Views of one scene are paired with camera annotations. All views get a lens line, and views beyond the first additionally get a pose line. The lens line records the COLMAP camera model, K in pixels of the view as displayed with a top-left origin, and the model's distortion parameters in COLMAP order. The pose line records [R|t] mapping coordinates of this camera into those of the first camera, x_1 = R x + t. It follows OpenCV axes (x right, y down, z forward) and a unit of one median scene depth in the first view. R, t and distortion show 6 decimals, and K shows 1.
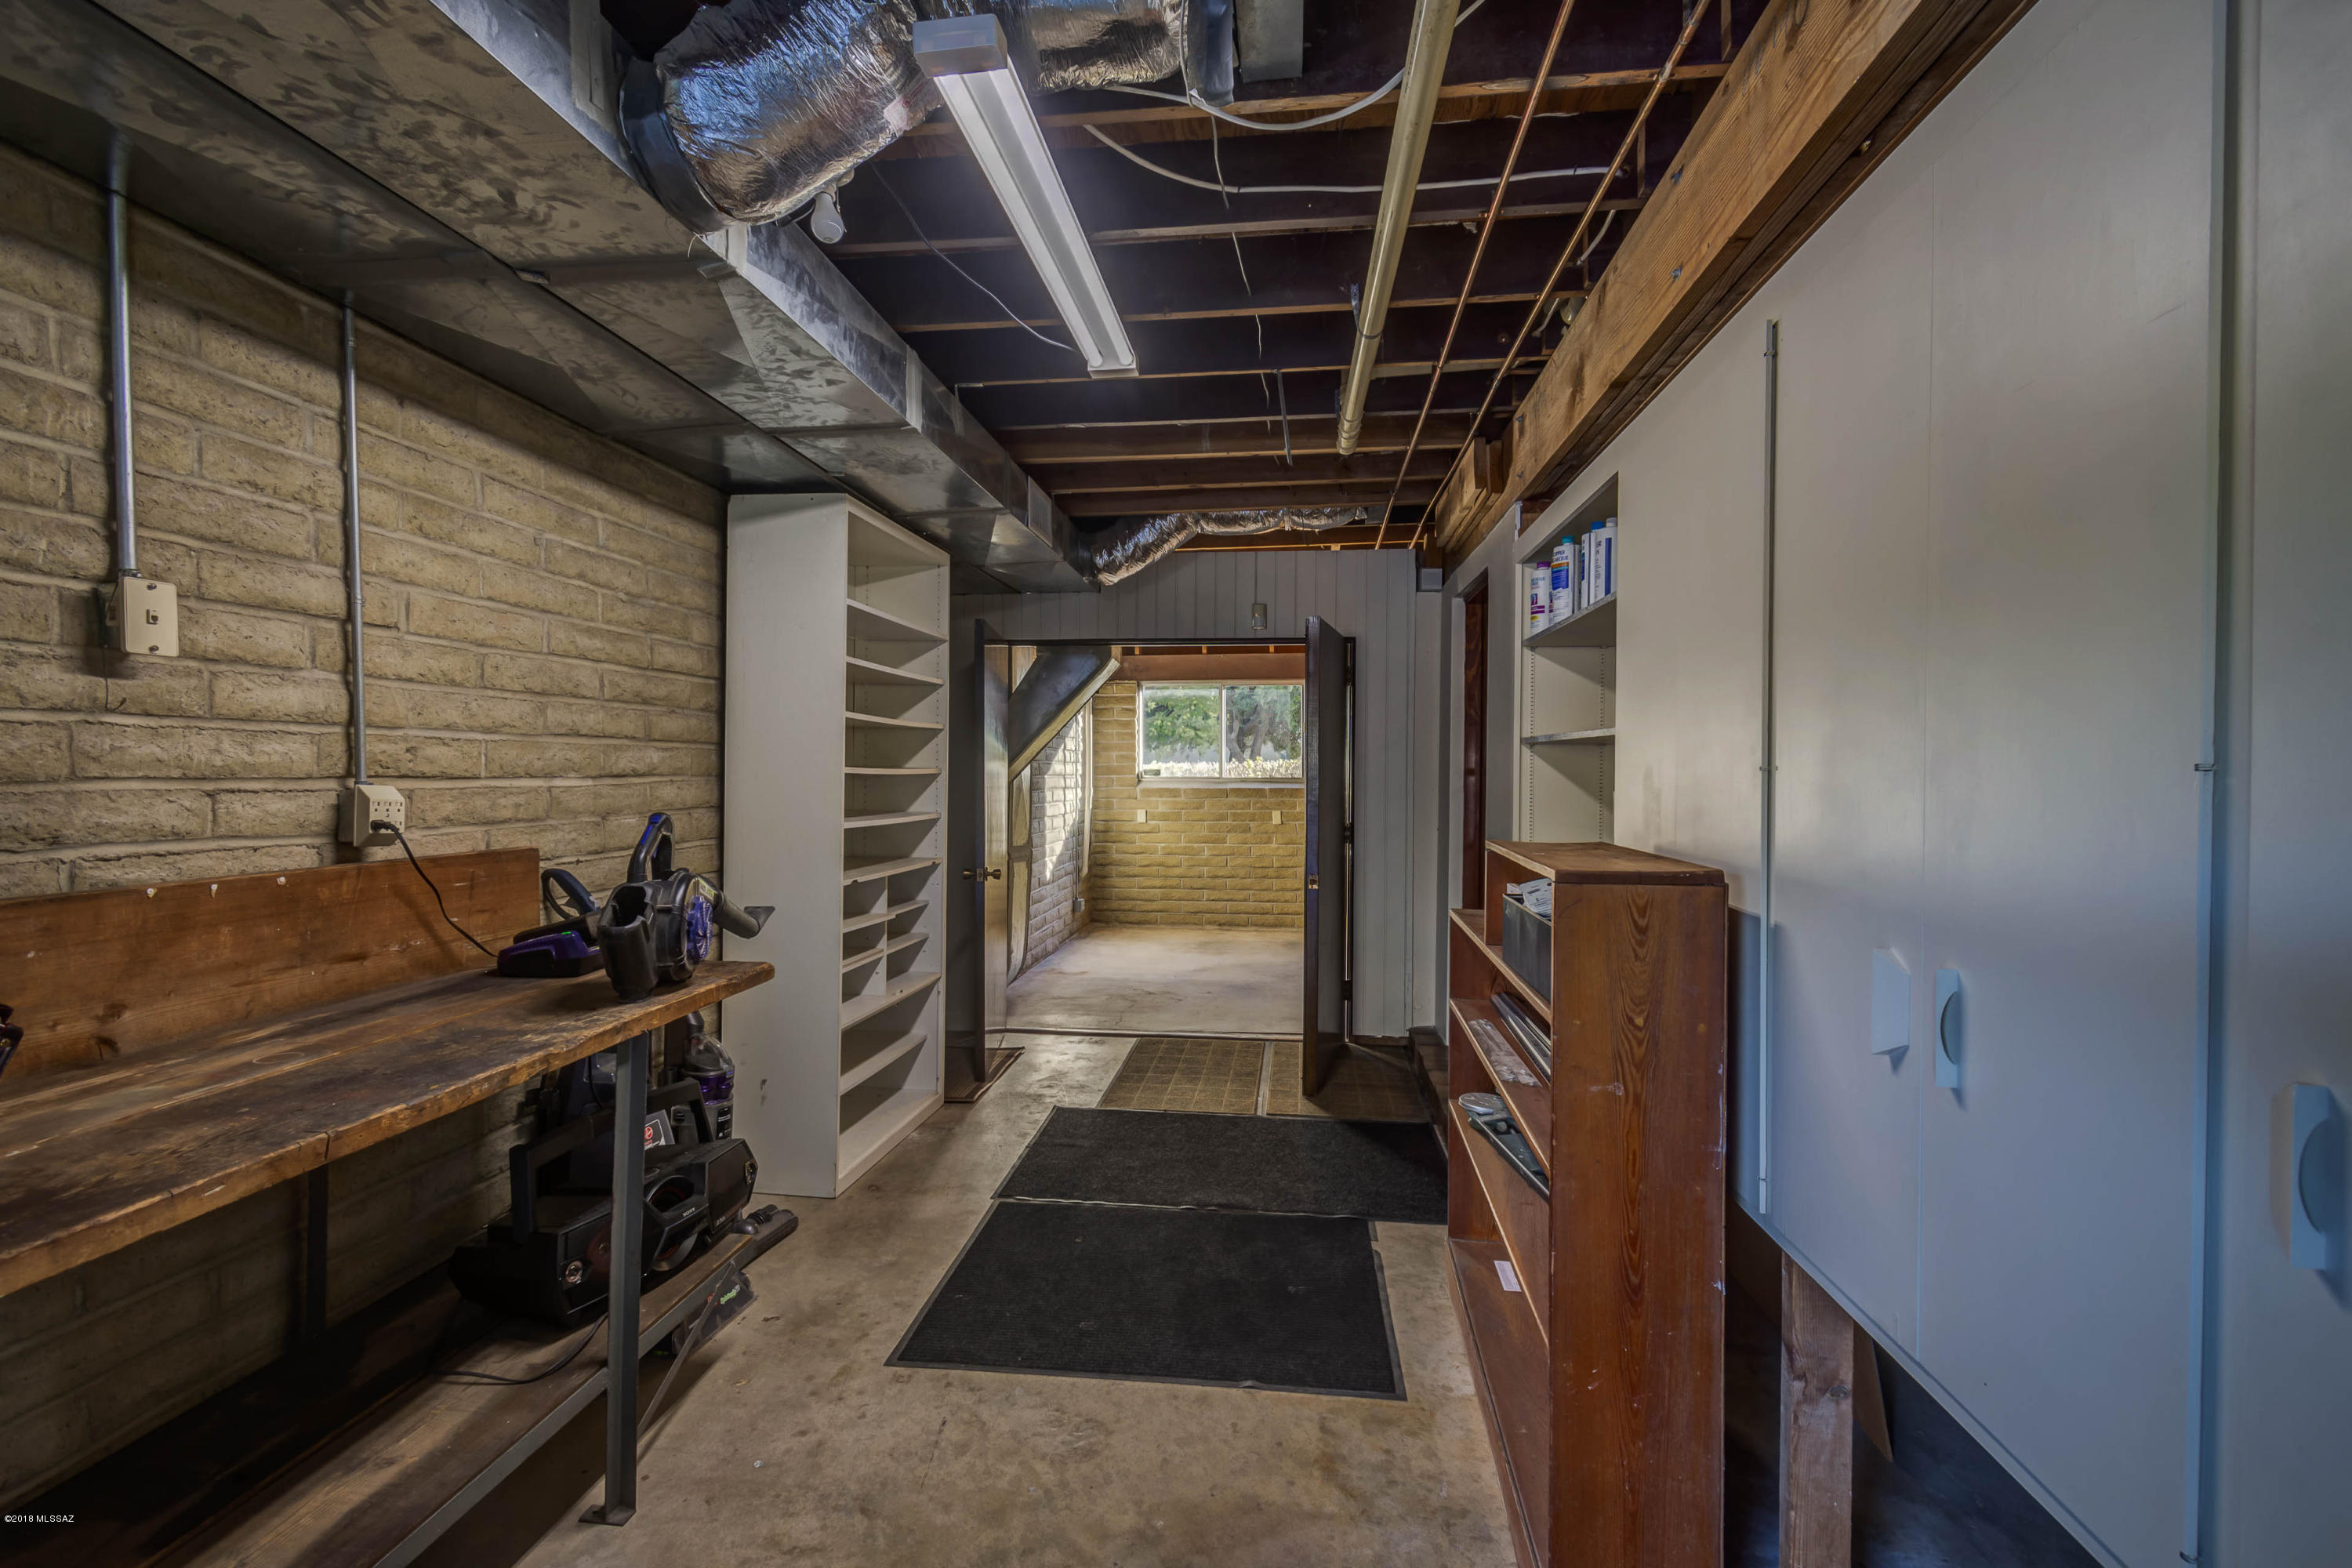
lens RADIAL K [[1044.1, 0, 1181.7], [0, 1044.1, 786.3], [0, 0, 1]] dist [0.025650, -0.010501]
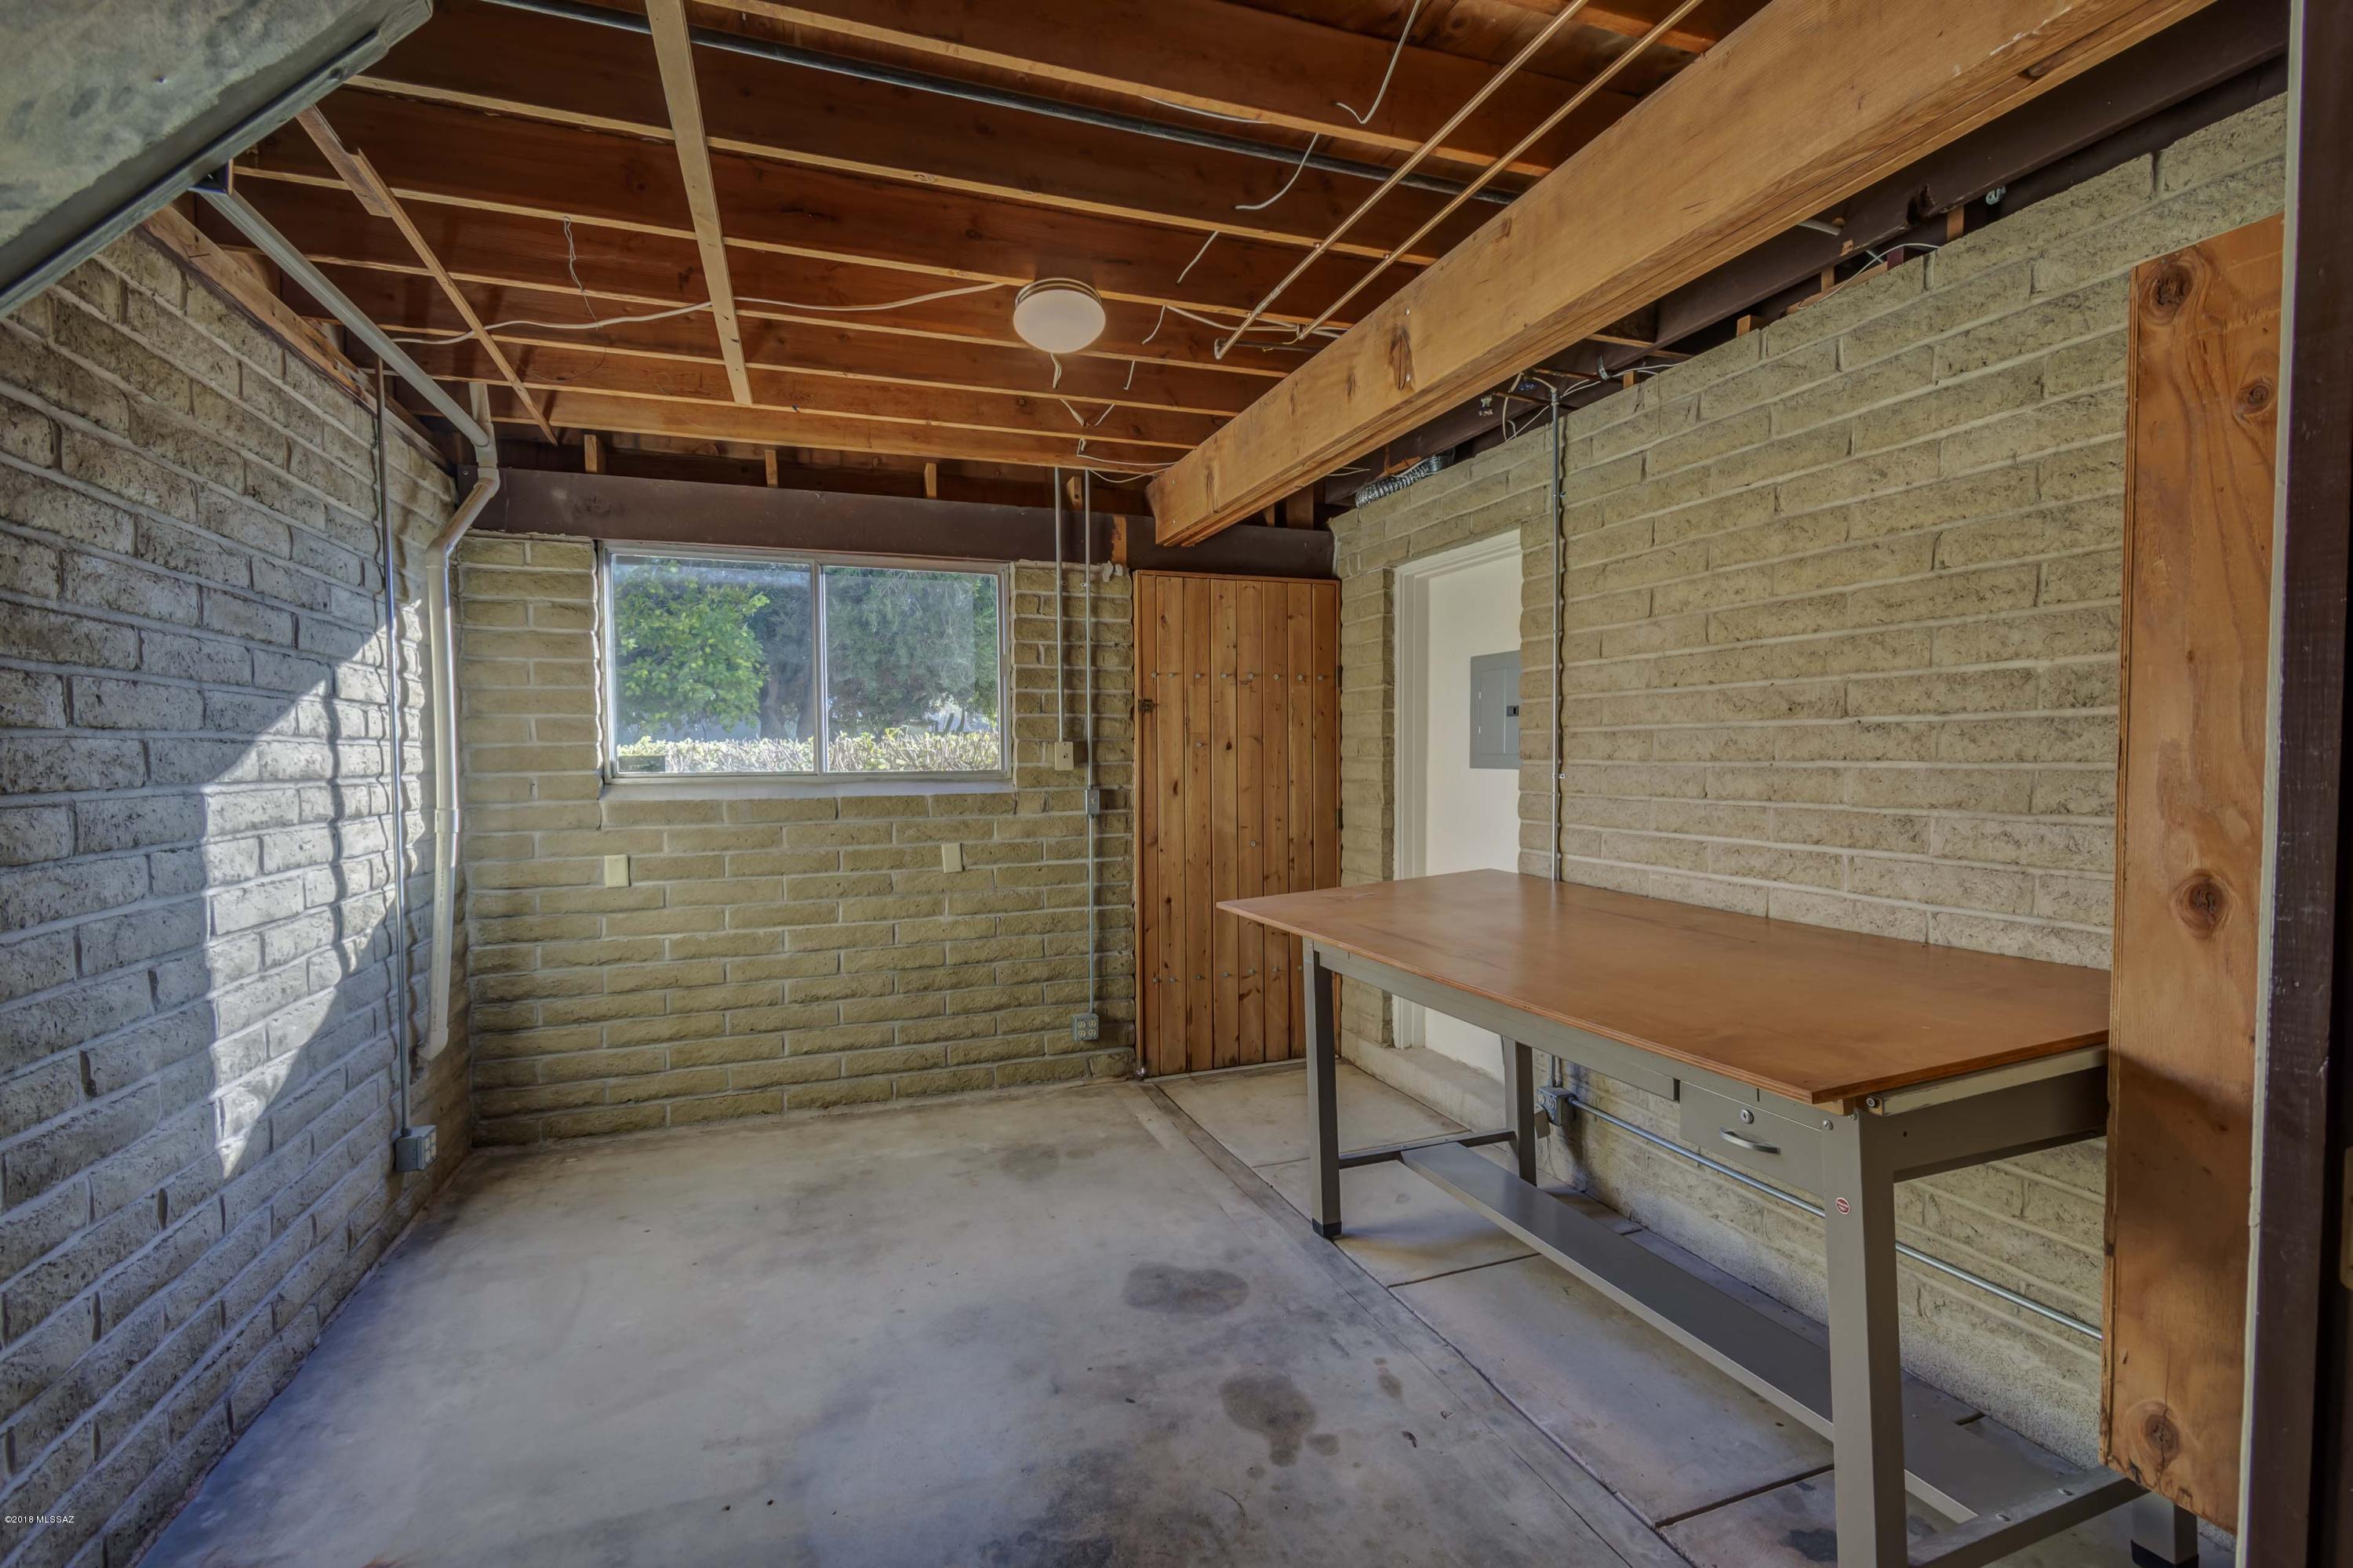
lens RADIAL K [[1044.6, 0, 1182.2], [0, 1044.6, 786.3], [0, 0, 1]] dist [0.025650, -0.010501]
pose [[0.897268, -0.025267, 0.440763, -0.020195], [0.018405, 0.999634, 0.019839, -0.008799], [-0.441103, -0.009689, 0.897404, 0.535774]]
